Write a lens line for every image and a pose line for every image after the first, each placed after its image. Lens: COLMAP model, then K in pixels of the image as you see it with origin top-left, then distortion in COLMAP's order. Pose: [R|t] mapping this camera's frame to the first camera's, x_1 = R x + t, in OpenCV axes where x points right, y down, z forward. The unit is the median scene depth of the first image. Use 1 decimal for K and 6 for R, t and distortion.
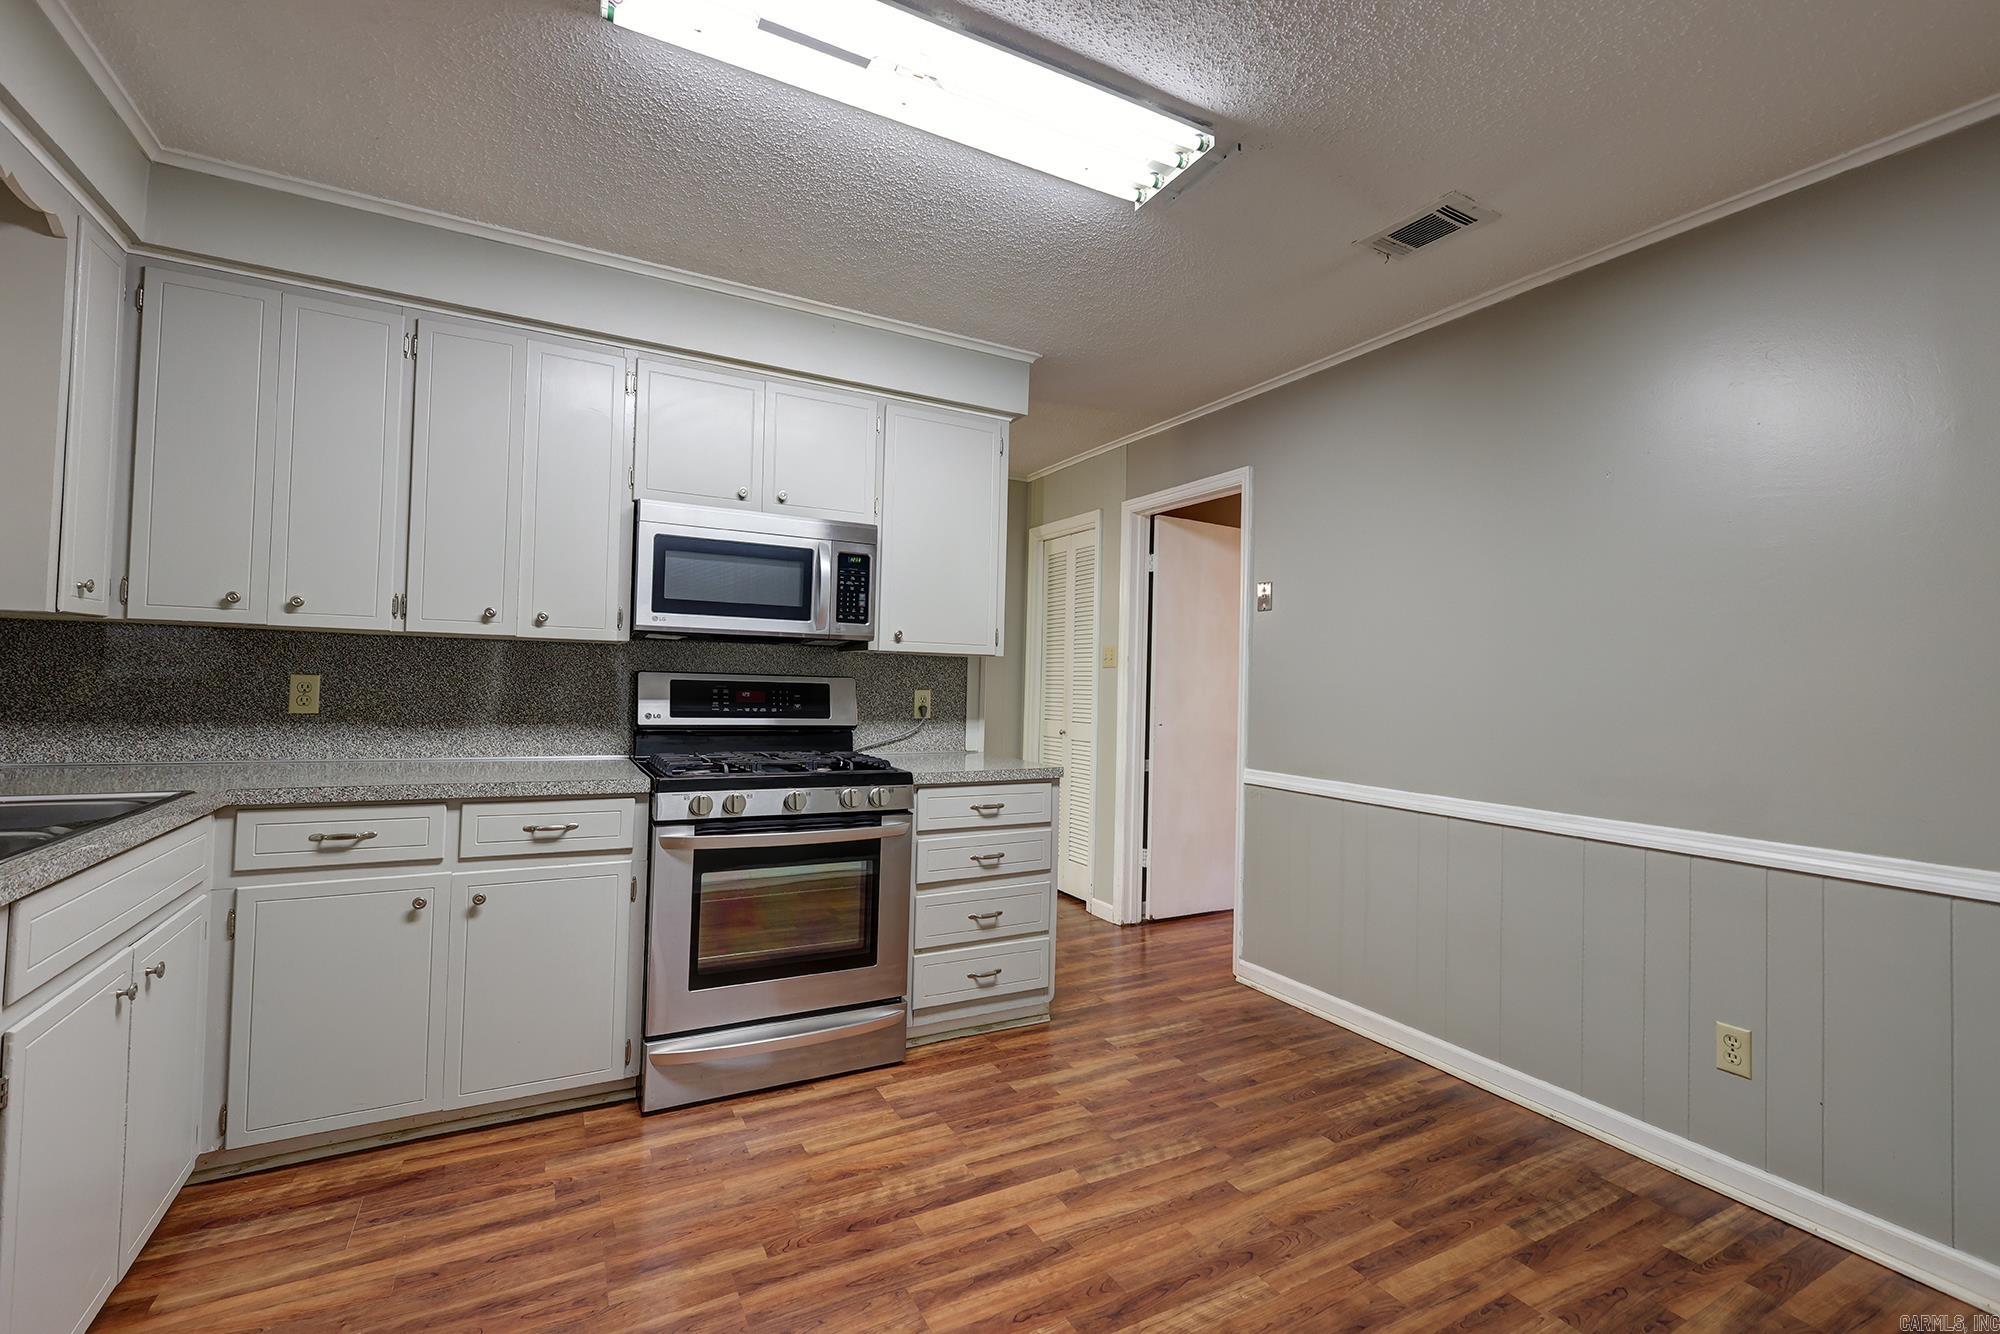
lens RADIAL K [[865.5, 0, 1003.8], [0, 865.5, 663.6], [0, 0, 1]] dist [0.002432, 0.000377]
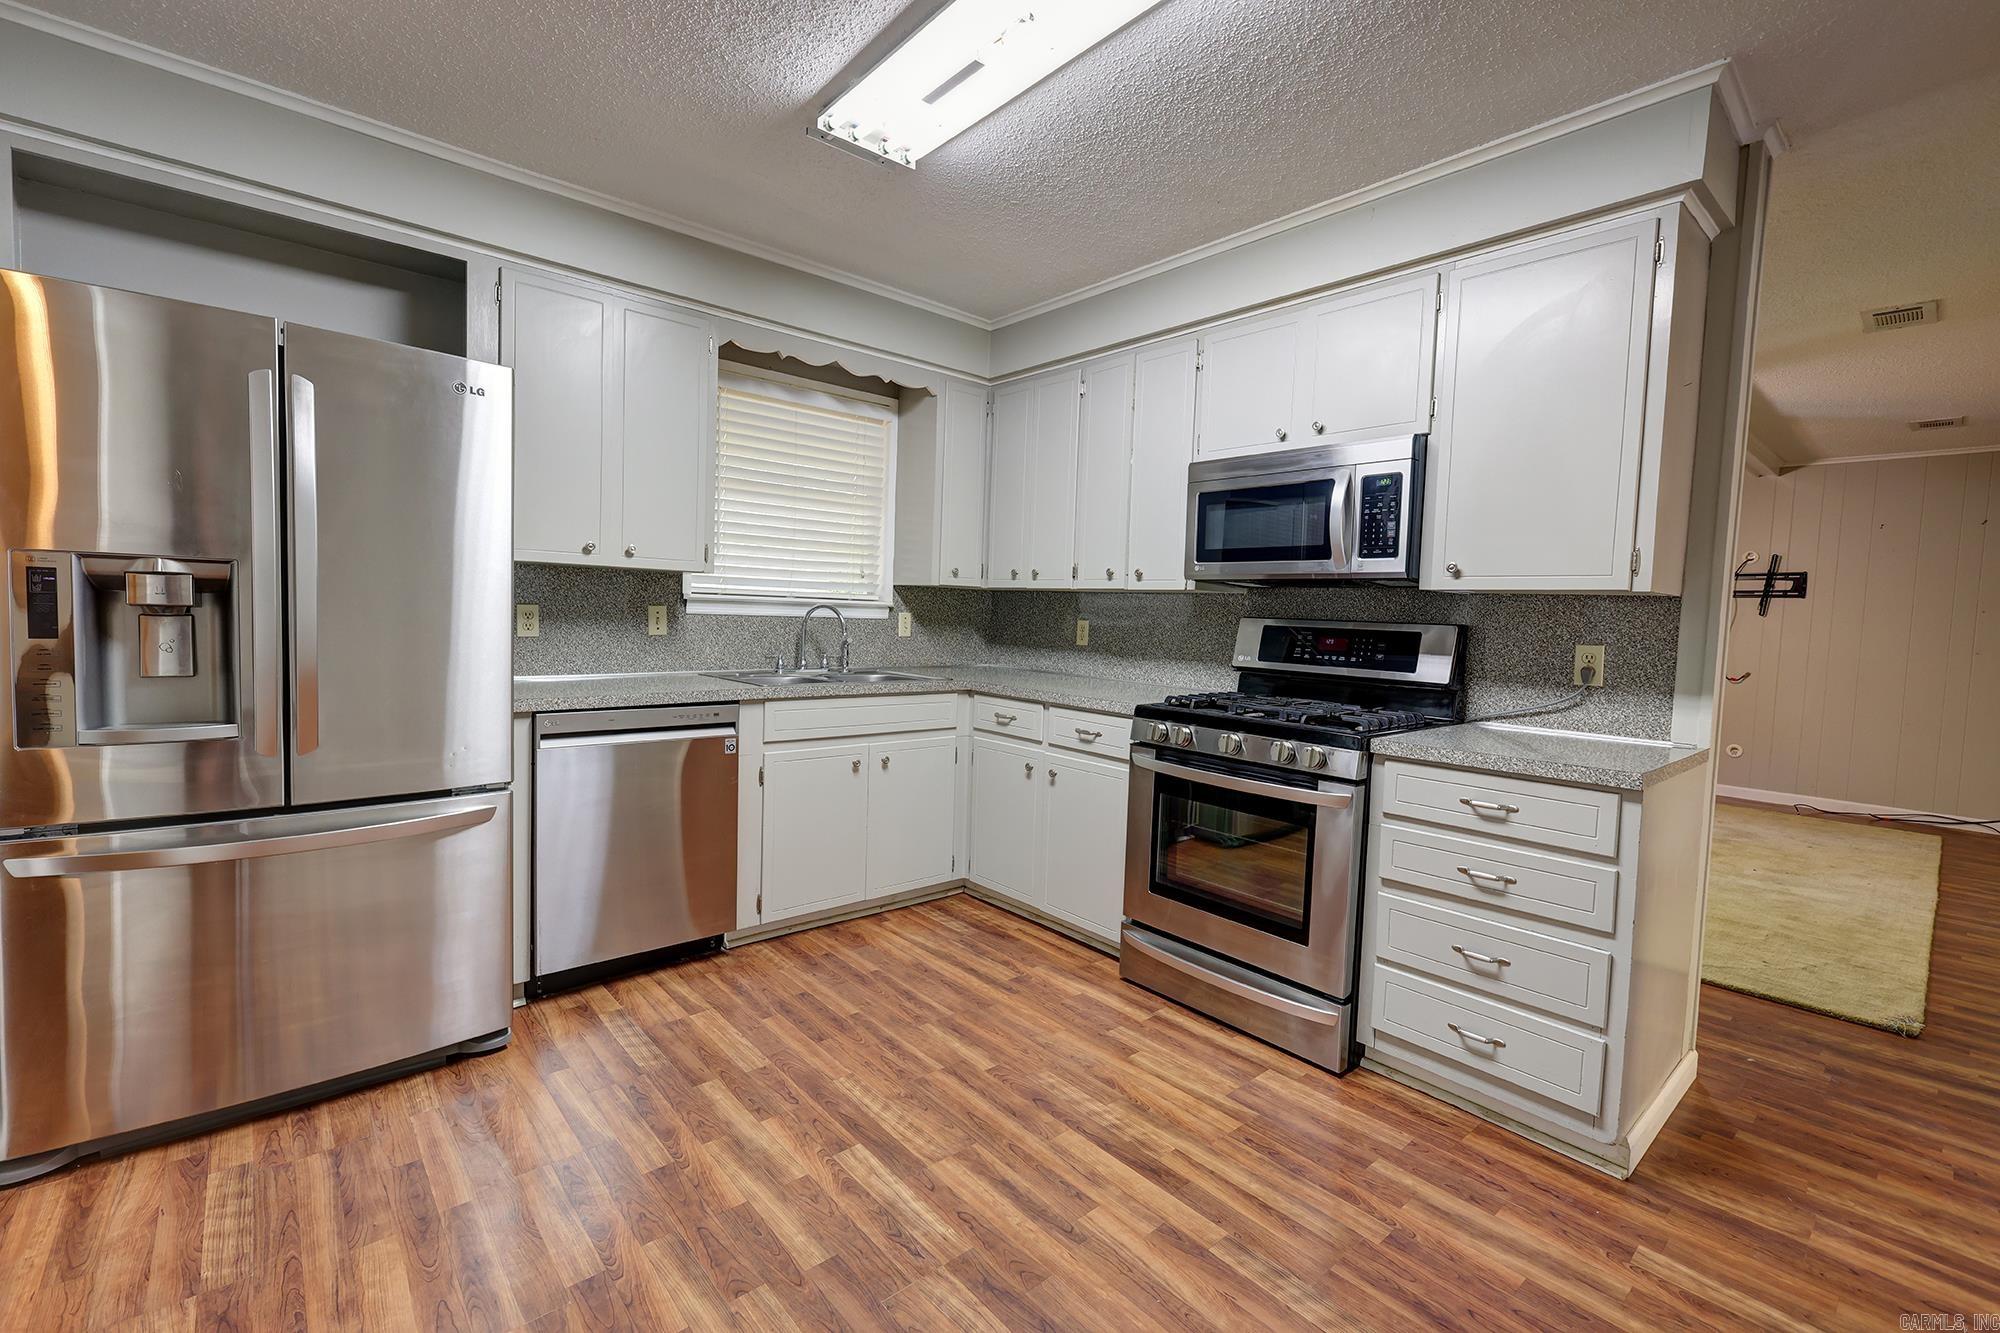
lens RADIAL K [[865.9, 0, 1005.7], [0, 865.9, 662.8], [0, 0, 1]] dist [0.003465, 0.000121]
pose [[0.217536, 0.042513, -0.975126, 0.742940], [-0.007279, 0.999094, 0.041935, 0.029016], [0.976025, -0.002025, 0.217648, 0.594746]]
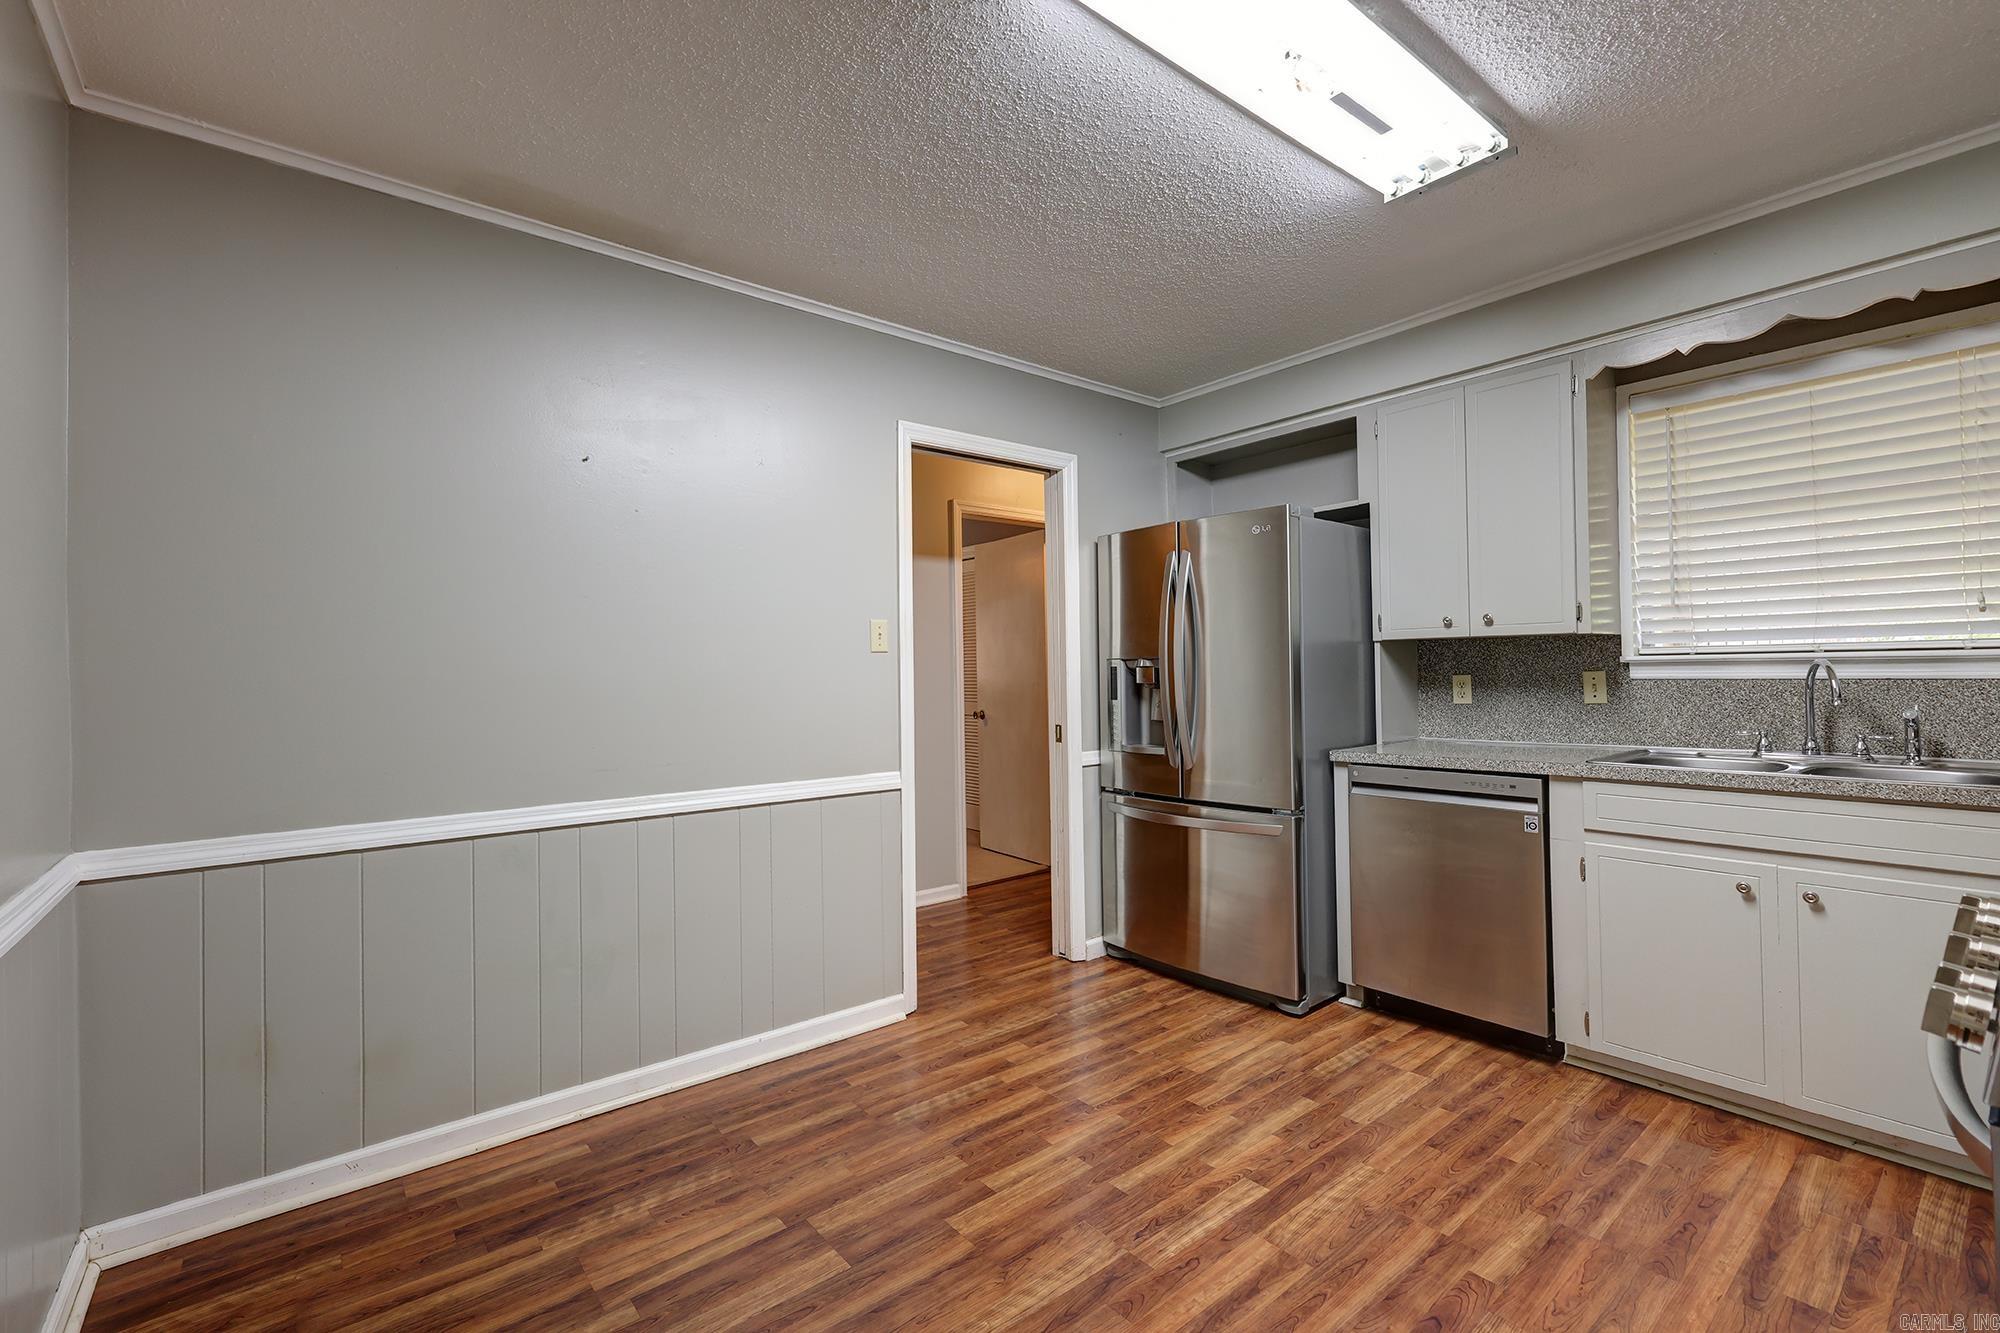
lens RADIAL K [[865.9, 0, 1005.7], [0, 865.9, 662.8], [0, 0, 1]] dist [0.003465, 0.000121]
pose [[-0.982521, -0.009551, -0.185906, 0.330367], [-0.002593, 0.999288, -0.037635, 0.037839], [0.186133, -0.036495, -0.981847, 1.476527]]
